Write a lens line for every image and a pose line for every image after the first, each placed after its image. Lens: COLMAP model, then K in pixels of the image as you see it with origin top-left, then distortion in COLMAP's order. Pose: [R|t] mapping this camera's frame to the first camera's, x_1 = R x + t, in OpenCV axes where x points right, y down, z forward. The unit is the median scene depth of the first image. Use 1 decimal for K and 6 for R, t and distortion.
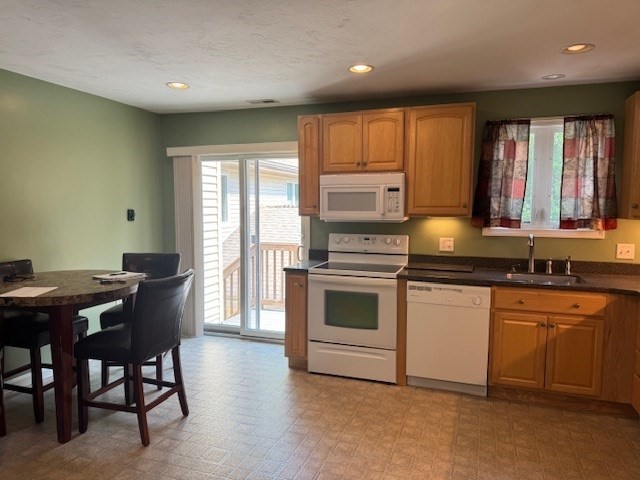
lens RADIAL K [[457.9, 0, 323.5], [0, 457.9, 241.3], [0, 0, 1]] dist [0.132105, -0.202584]
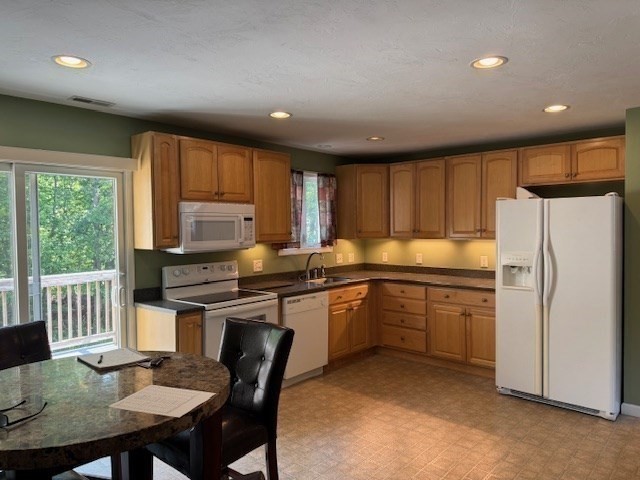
lens RADIAL K [[457.9, 0, 323.5], [0, 457.9, 241.3], [0, 0, 1]] dist [0.132105, -0.202584]
pose [[0.355416, -0.038333, 0.933922, -0.849273], [0.087831, 0.996107, 0.007461, -0.054976], [-0.930573, 0.079375, 0.357399, 0.469333]]
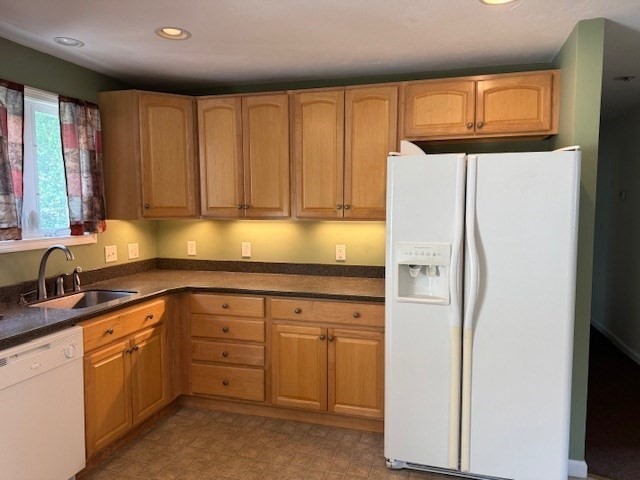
lens RADIAL K [[457.9, 0, 323.5], [0, 457.9, 241.3], [0, 0, 1]] dist [0.132105, -0.202584]
pose [[-0.072387, -0.088405, 0.993451, -0.320760], [0.081192, 0.992236, 0.094212, -0.057101], [-0.994066, 0.087480, -0.064647, 0.620790]]
